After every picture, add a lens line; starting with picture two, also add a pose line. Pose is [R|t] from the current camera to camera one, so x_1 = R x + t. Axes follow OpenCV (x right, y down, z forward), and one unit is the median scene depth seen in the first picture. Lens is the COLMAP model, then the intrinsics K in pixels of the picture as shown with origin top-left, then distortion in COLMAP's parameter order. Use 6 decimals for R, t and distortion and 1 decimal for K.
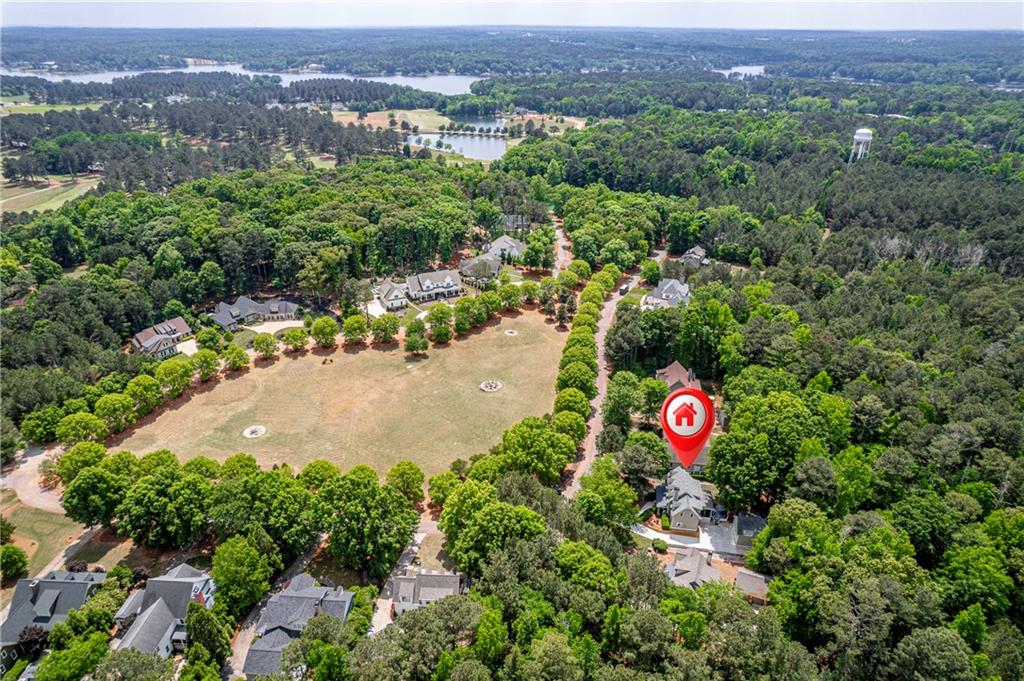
lens RADIAL K [[657.3, 0, 516.1], [0, 657.3, 339.7], [0, 0, 1]] dist [-0.083866, 0.072008]
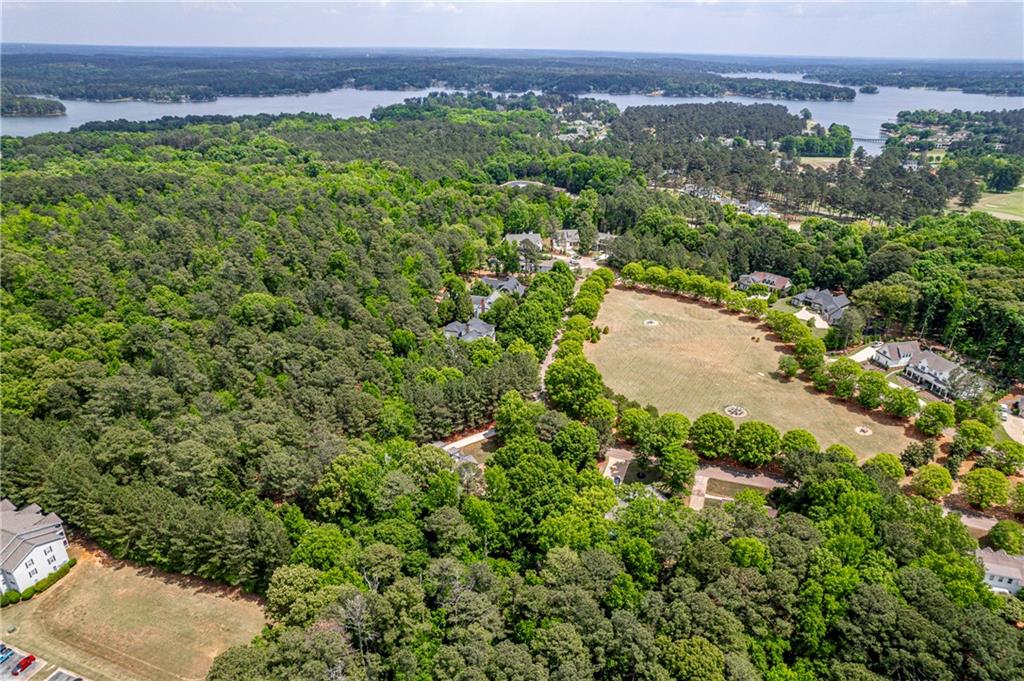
lens RADIAL K [[657.3, 0, 513.3], [0, 657.3, 334.5], [0, 0, 1]] dist [-0.083866, 0.072008]
pose [[-0.201303, 0.391506, -0.897887, 0.431701], [-0.444037, 0.780584, 0.439910, -0.151618], [0.873103, 0.487250, 0.016709, 0.318550]]
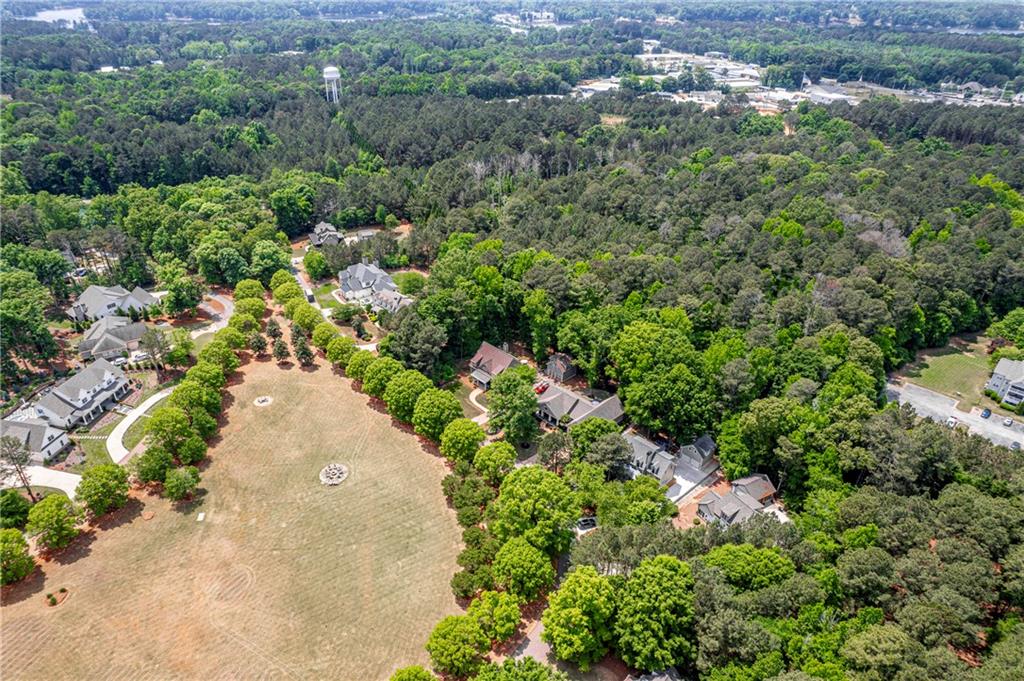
lens RADIAL K [[657.3, 0, 511.1], [0, 657.3, 338.8], [0, 0, 1]] dist [-0.083866, 0.072008]
pose [[0.599407, -0.400098, 0.693277, -0.183502], [0.345662, 0.910577, 0.226645, -0.082937], [-0.721962, 0.103786, 0.684105, 0.170669]]
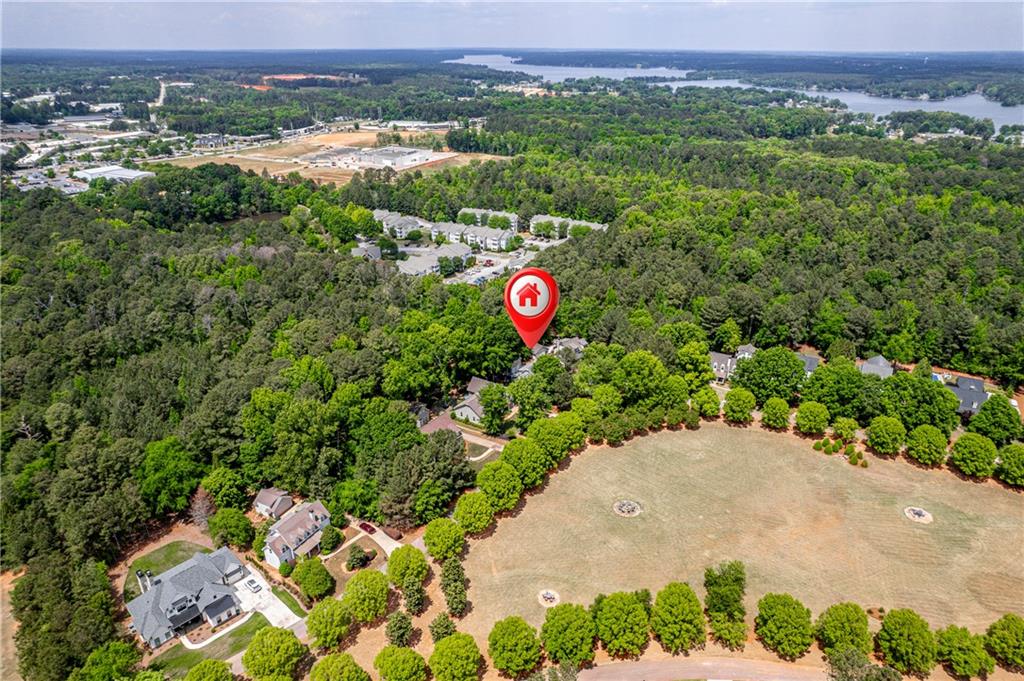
lens RADIAL K [[657.3, 0, 507.4], [0, 657.3, 340.5], [0, 0, 1]] dist [-0.083866, 0.072008]
pose [[-0.904112, -0.181474, 0.386845, -0.086795], [0.184201, 0.651364, 0.736067, -0.327311], [-0.385554, 0.736745, -0.555478, 0.669851]]
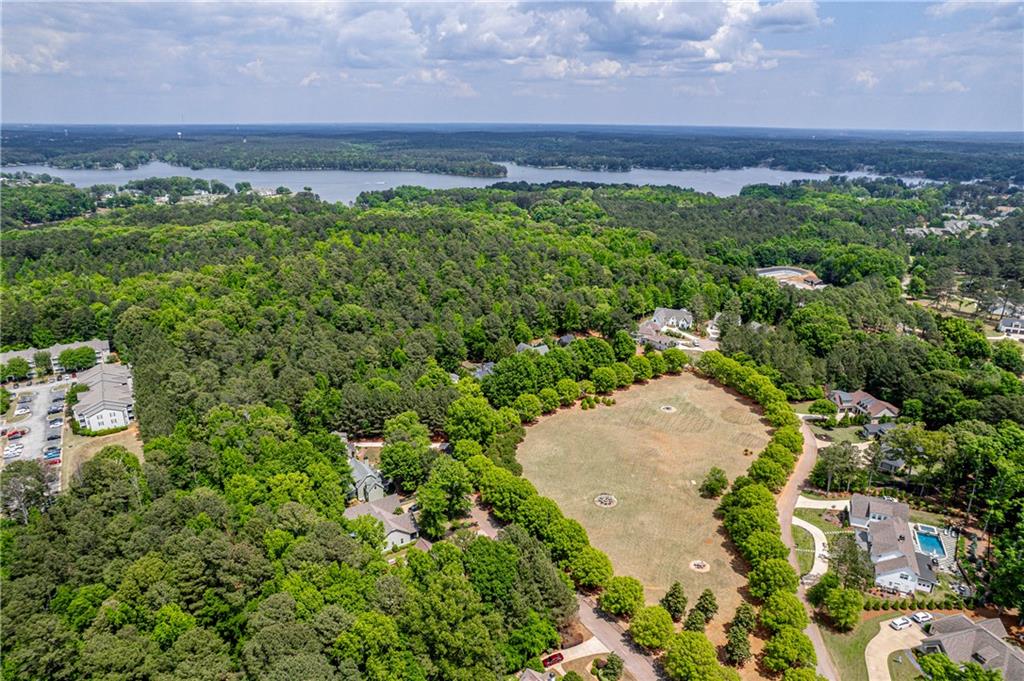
lens RADIAL K [[657.3, 0, 512.3], [0, 657.3, 343.4], [0, 0, 1]] dist [-0.083866, 0.072008]
pose [[-0.759208, 0.200762, -0.619110, 0.289694], [-0.295905, 0.740769, 0.603077, -0.301578], [0.579693, 0.641059, -0.502992, 0.621987]]
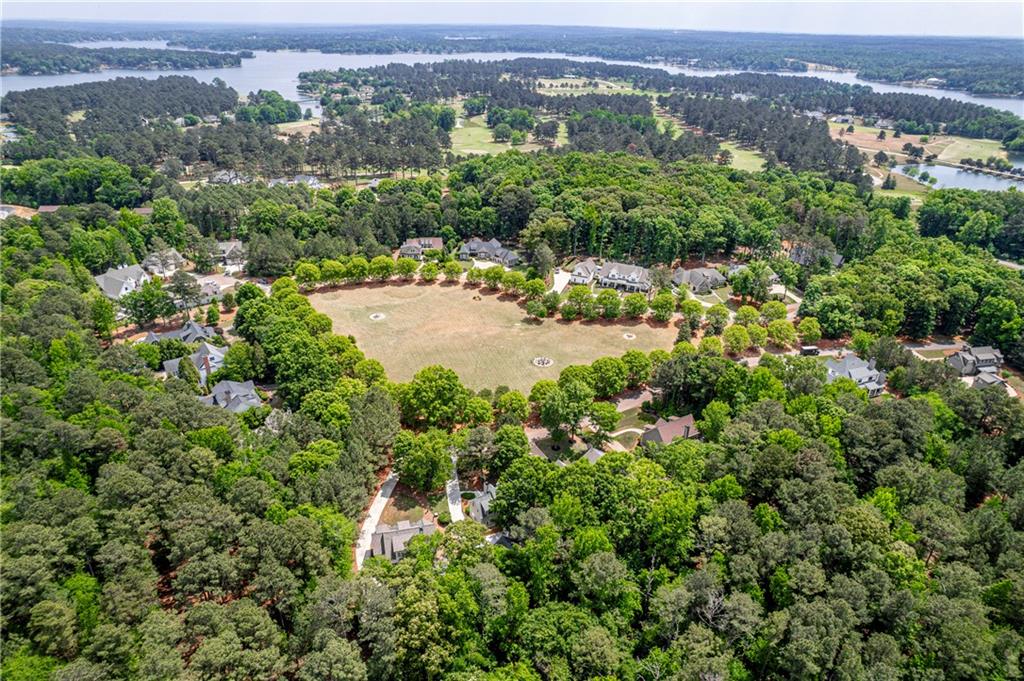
lens RADIAL K [[657.3, 0, 512.0], [0, 657.3, 340.3], [0, 0, 1]] dist [-0.083866, 0.072008]
pose [[0.625268, 0.349849, -0.697600, 0.331256], [-0.355326, 0.923483, 0.144646, -0.049452], [0.694826, 0.157433, 0.701735, 0.106171]]
